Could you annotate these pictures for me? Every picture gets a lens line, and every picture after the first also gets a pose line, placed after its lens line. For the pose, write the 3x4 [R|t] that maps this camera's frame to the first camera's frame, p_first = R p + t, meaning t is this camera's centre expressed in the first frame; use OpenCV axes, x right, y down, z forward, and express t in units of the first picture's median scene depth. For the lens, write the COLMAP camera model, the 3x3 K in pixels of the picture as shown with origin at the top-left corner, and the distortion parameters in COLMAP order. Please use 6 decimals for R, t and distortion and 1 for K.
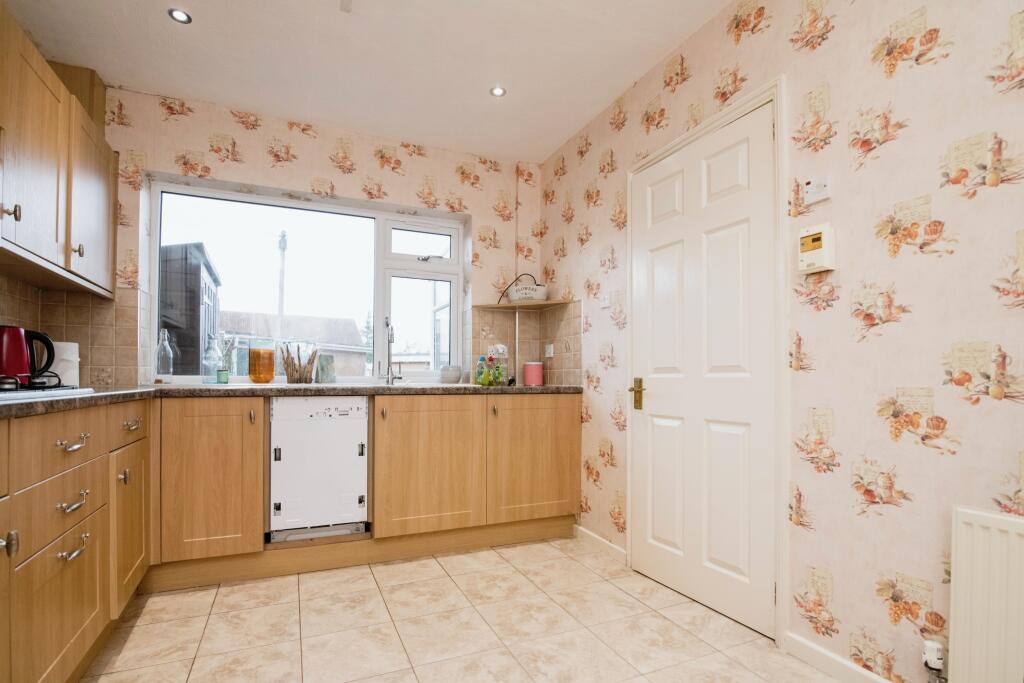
lens RADIAL K [[490.2, 0, 512.0], [0, 490.2, 377.4], [0, 0, 1]] dist [-0.021919, 0.000684]
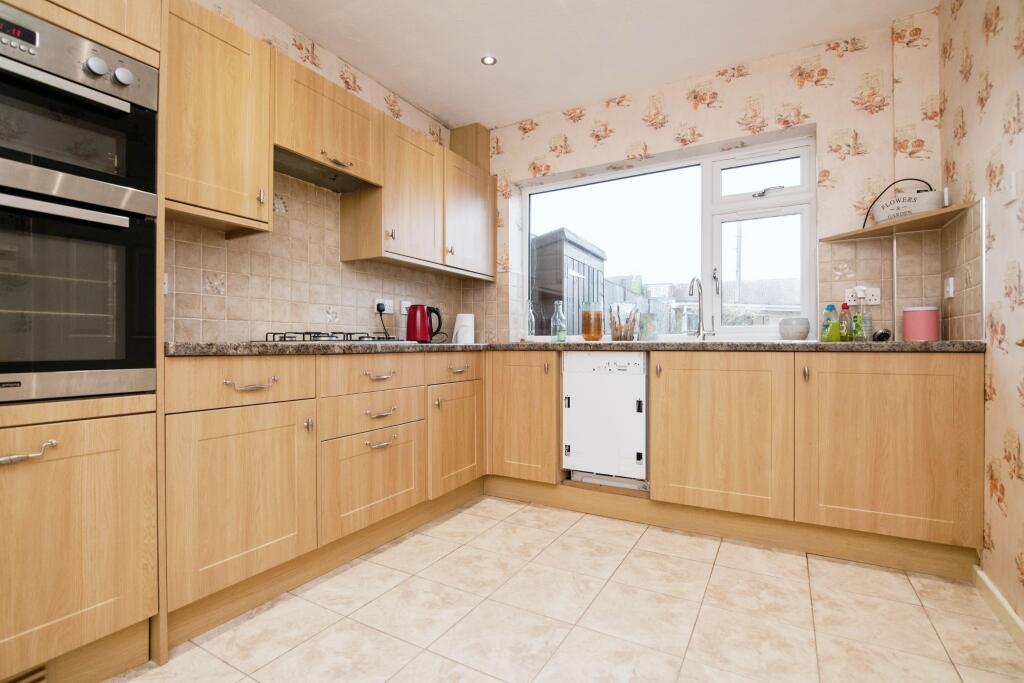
lens RADIAL K [[482.5, 0, 511.0], [0, 482.5, 345.2], [0, 0, 1]] dist [-0.021880, 0.000667]
pose [[0.587390, -0.004663, -0.809290, 0.296237], [0.007584, 0.999971, -0.000257, 0.021046], [0.809268, -0.005987, 0.587409, 0.199816]]
